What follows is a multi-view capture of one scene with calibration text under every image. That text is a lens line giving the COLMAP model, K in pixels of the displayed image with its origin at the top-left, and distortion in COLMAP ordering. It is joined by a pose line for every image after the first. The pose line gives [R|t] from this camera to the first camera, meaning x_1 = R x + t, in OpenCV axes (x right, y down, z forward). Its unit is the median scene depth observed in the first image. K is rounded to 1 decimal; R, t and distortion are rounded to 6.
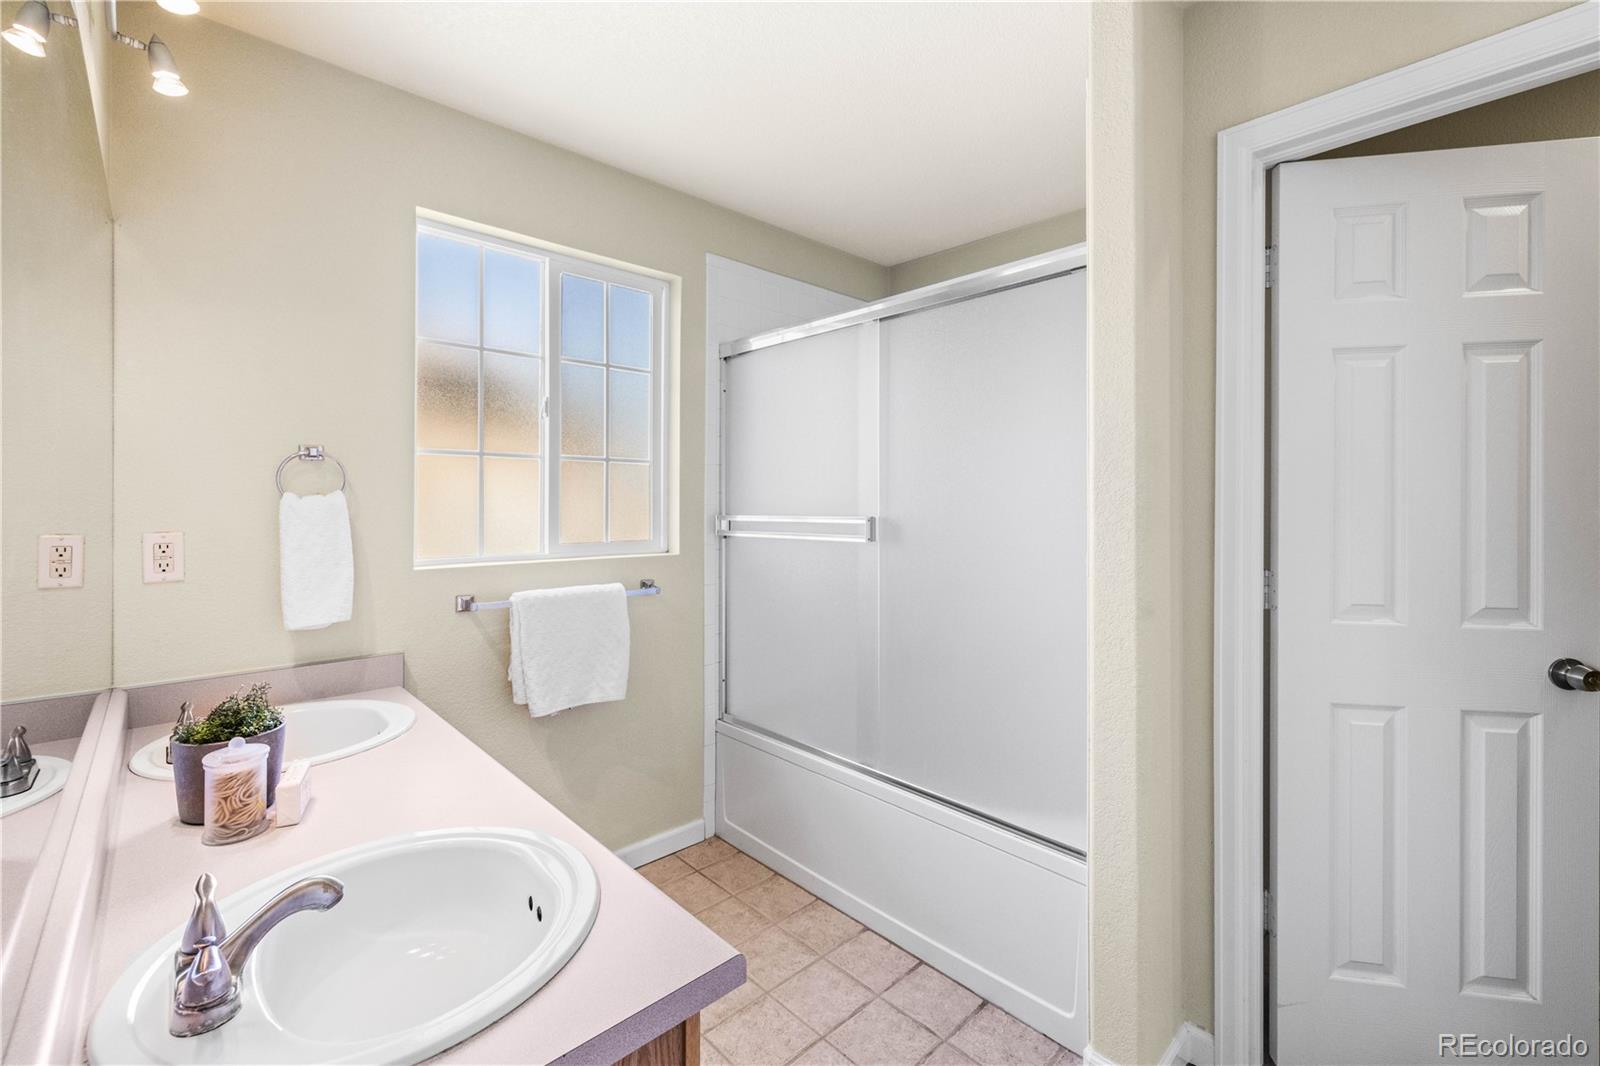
lens RADIAL K [[675.5, 0, 798.4], [0, 675.5, 524.3], [0, 0, 1]] dist [0.001198, 0.000242]
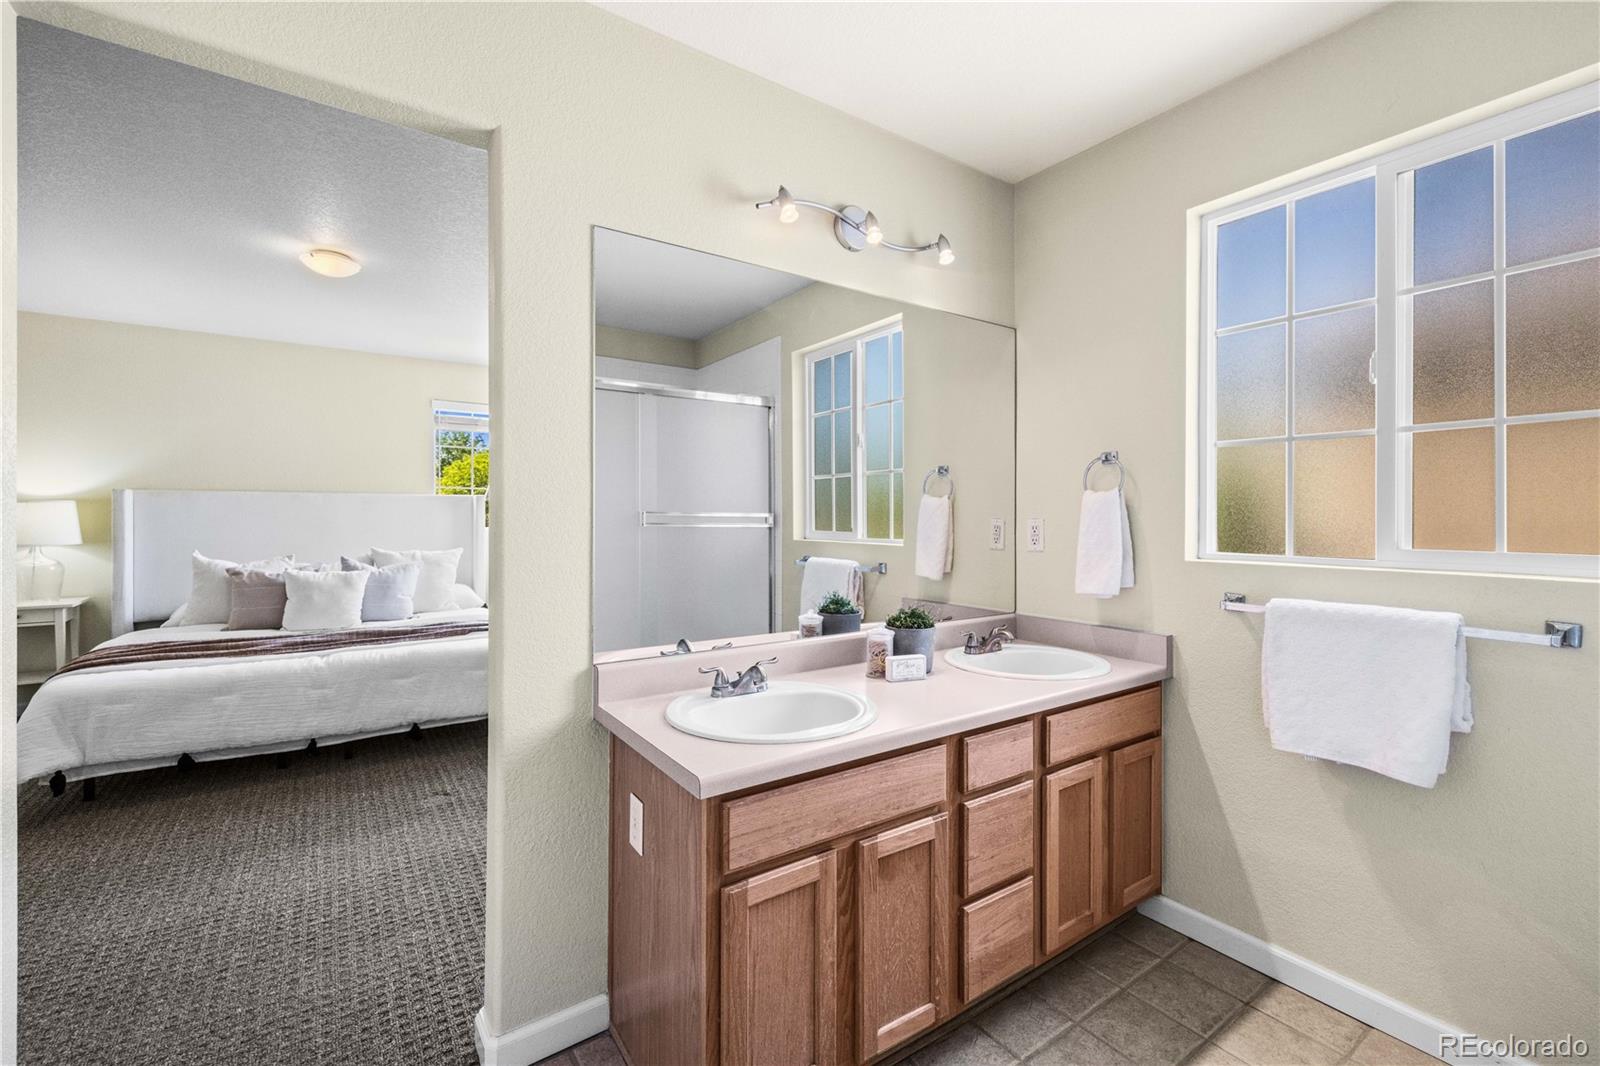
lens RADIAL K [[675.5, 0, 798.4], [0, 675.5, 524.3], [0, 0, 1]] dist [0.001198, 0.000242]
pose [[-0.144577, 0.034085, -0.988906, 0.609797], [-0.007411, 0.999341, 0.035528, -0.024426], [0.989466, 0.012465, -0.144229, 0.614209]]
